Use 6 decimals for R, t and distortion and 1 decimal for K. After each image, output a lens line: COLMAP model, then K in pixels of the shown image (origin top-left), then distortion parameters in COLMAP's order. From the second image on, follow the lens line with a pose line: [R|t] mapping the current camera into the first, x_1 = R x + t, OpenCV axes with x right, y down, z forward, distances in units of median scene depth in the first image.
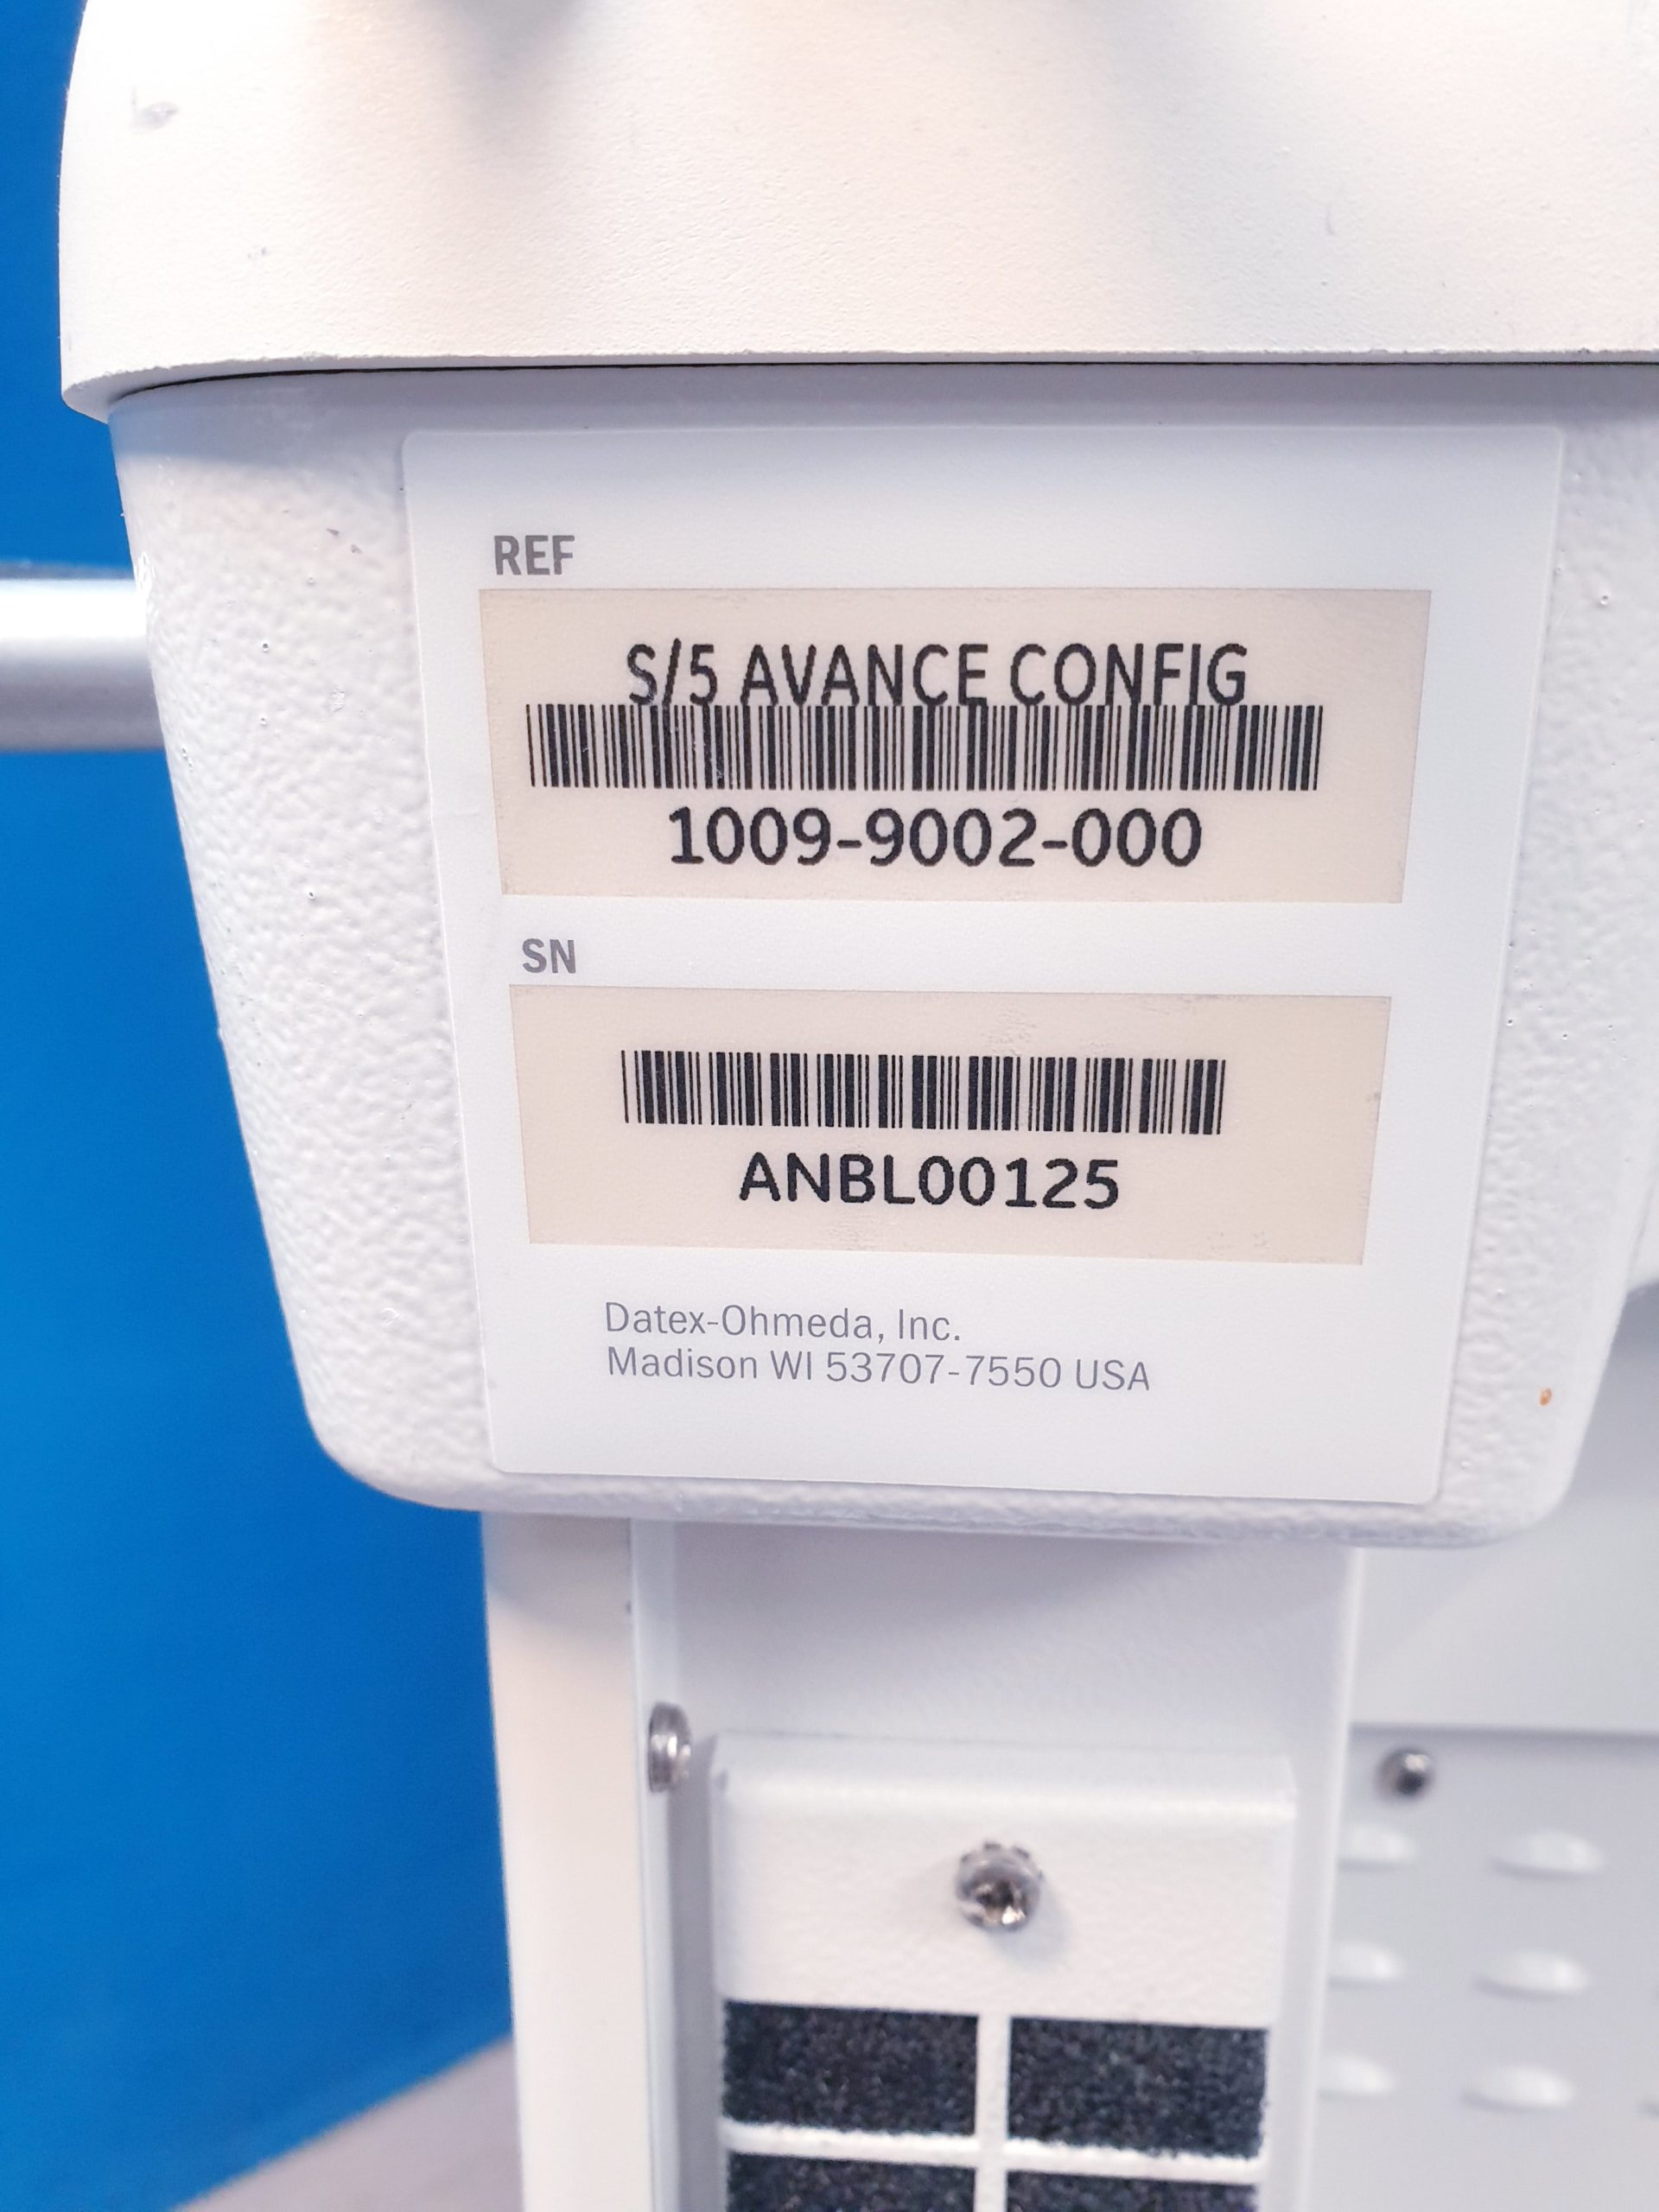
lens RADIAL K [[1635.0, 0, 829.5], [0, 1635.0, 1106.0], [0, 0, 1]] dist [-0.001145, -0.005786]
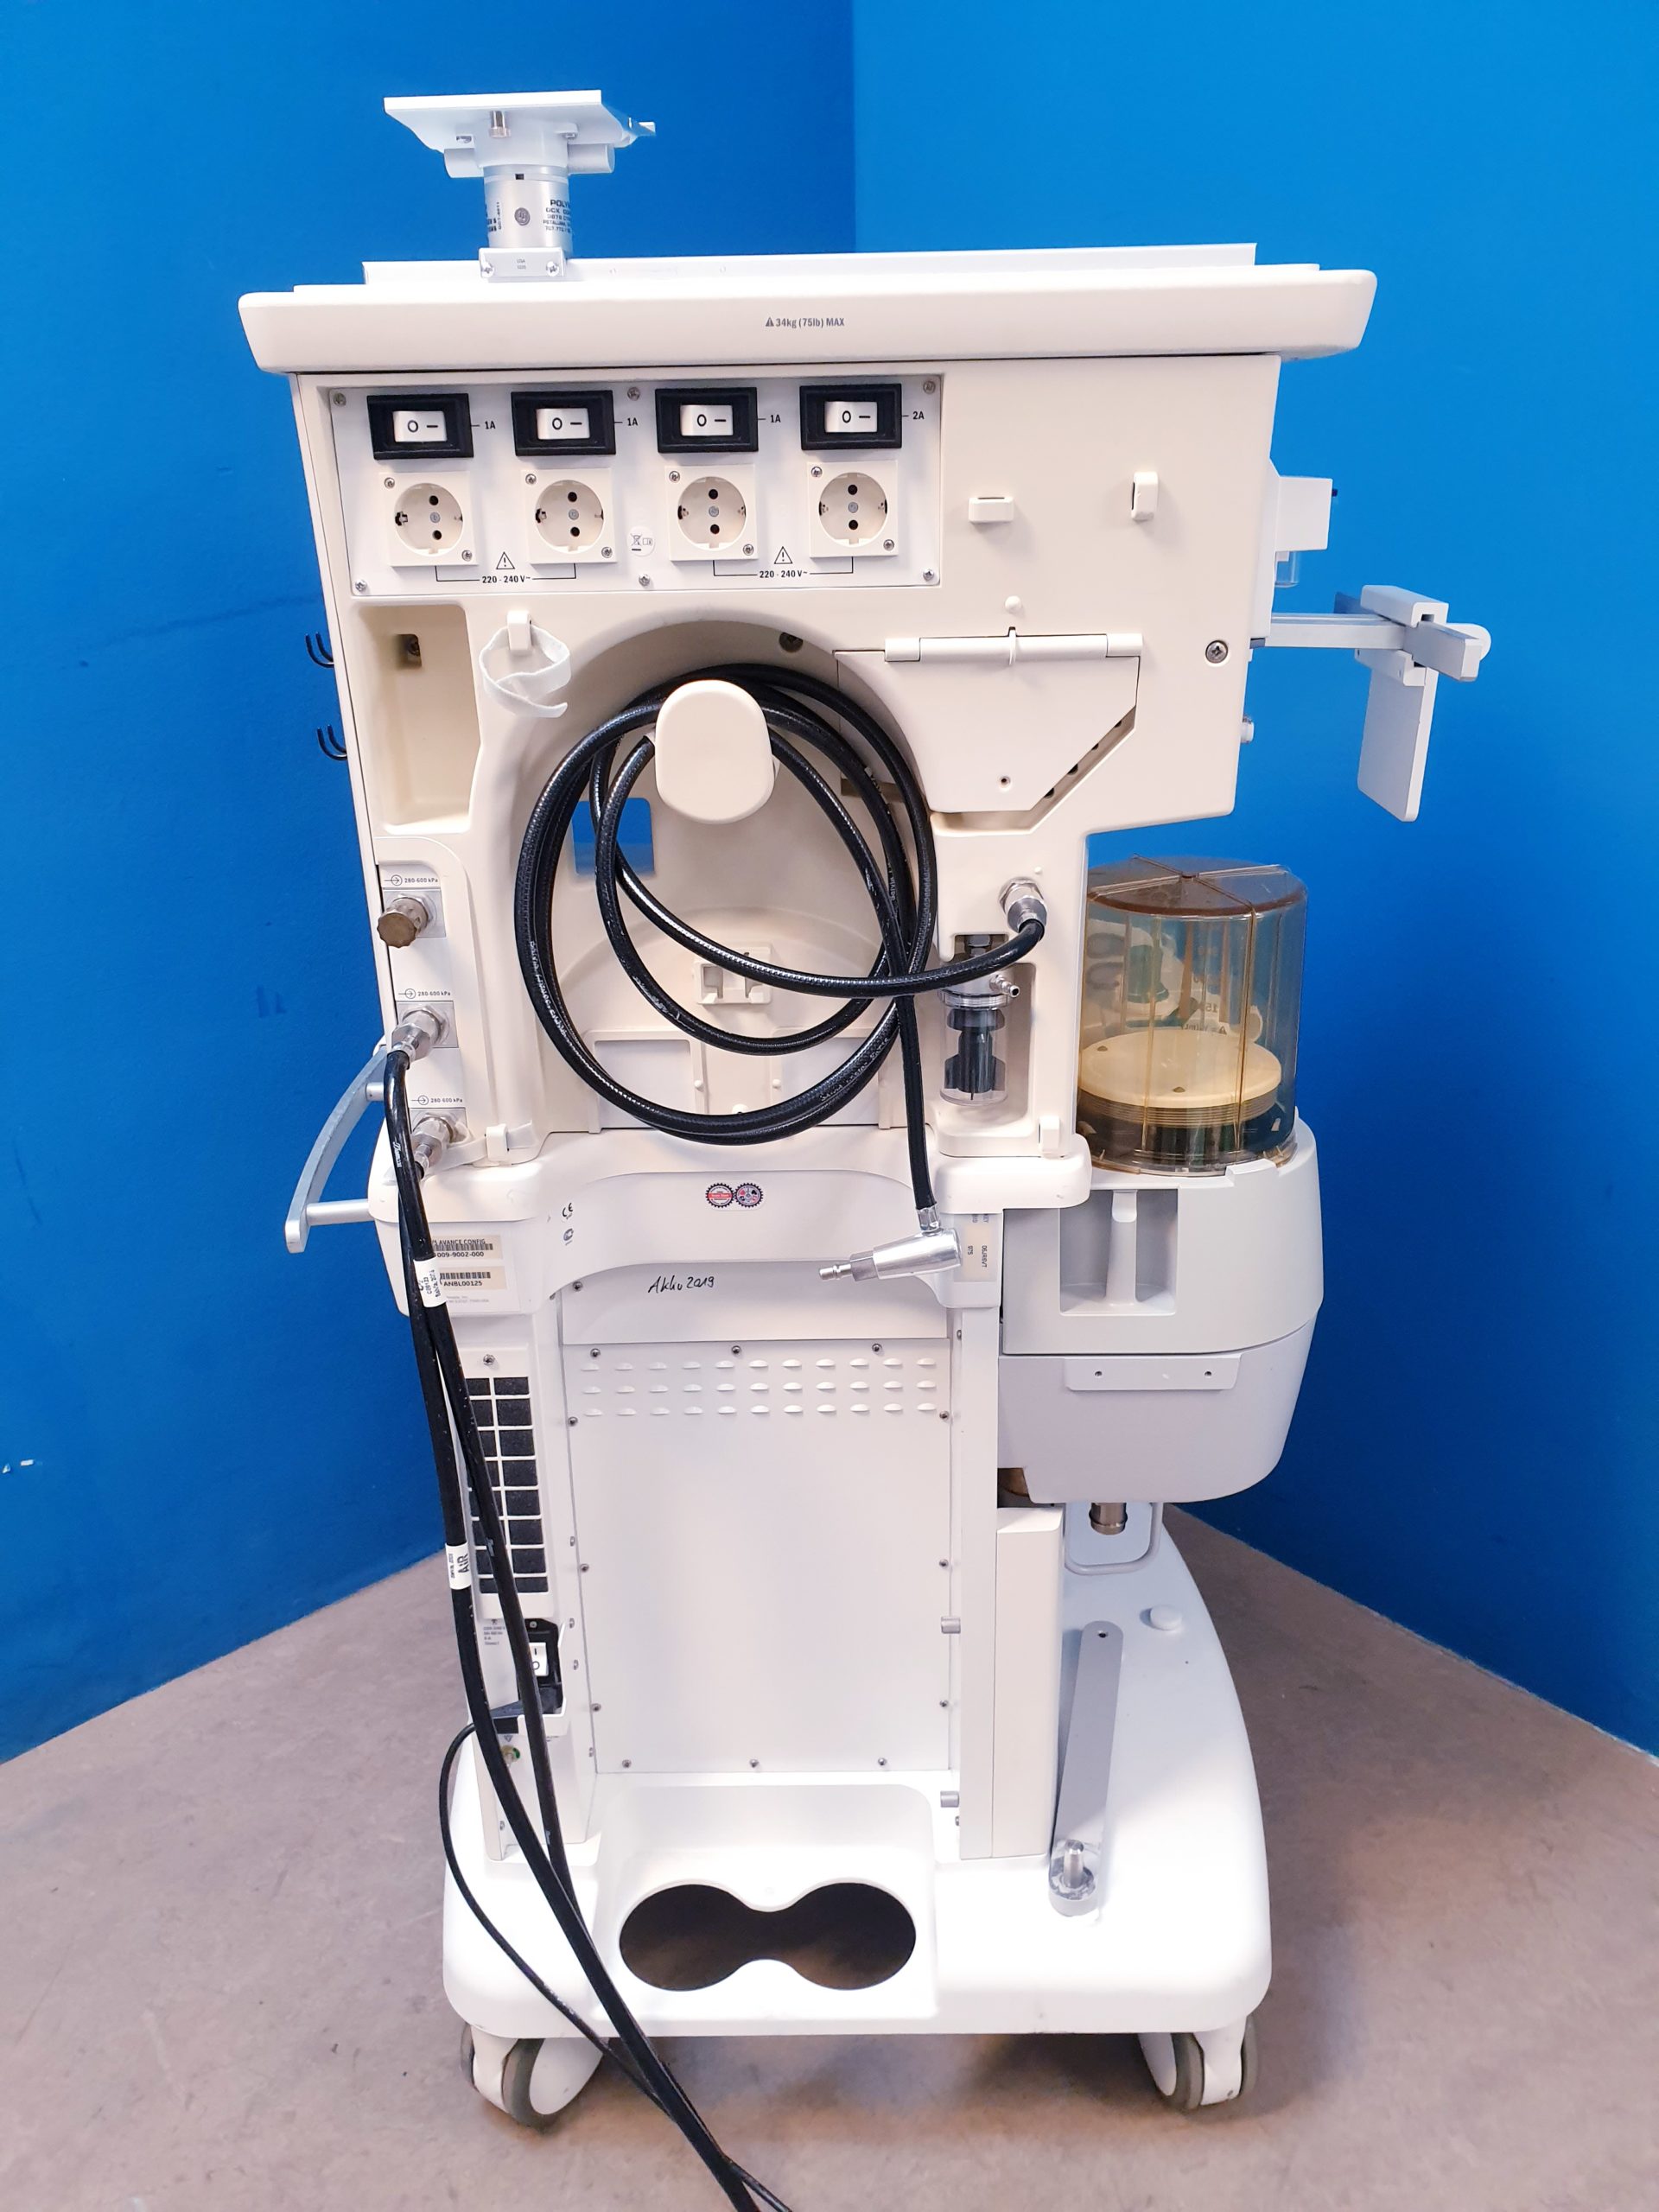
lens RADIAL K [[1661.0, 0, 829.5], [0, 1661.0, 1106.0], [0, 0, 1]] dist [0.009710, -0.012553]
pose [[0.994631, -0.052613, 0.089115, 1.056029], [0.038595, 0.987580, 0.152303, -1.821282], [-0.096021, -0.148045, 0.984308, -6.630902]]
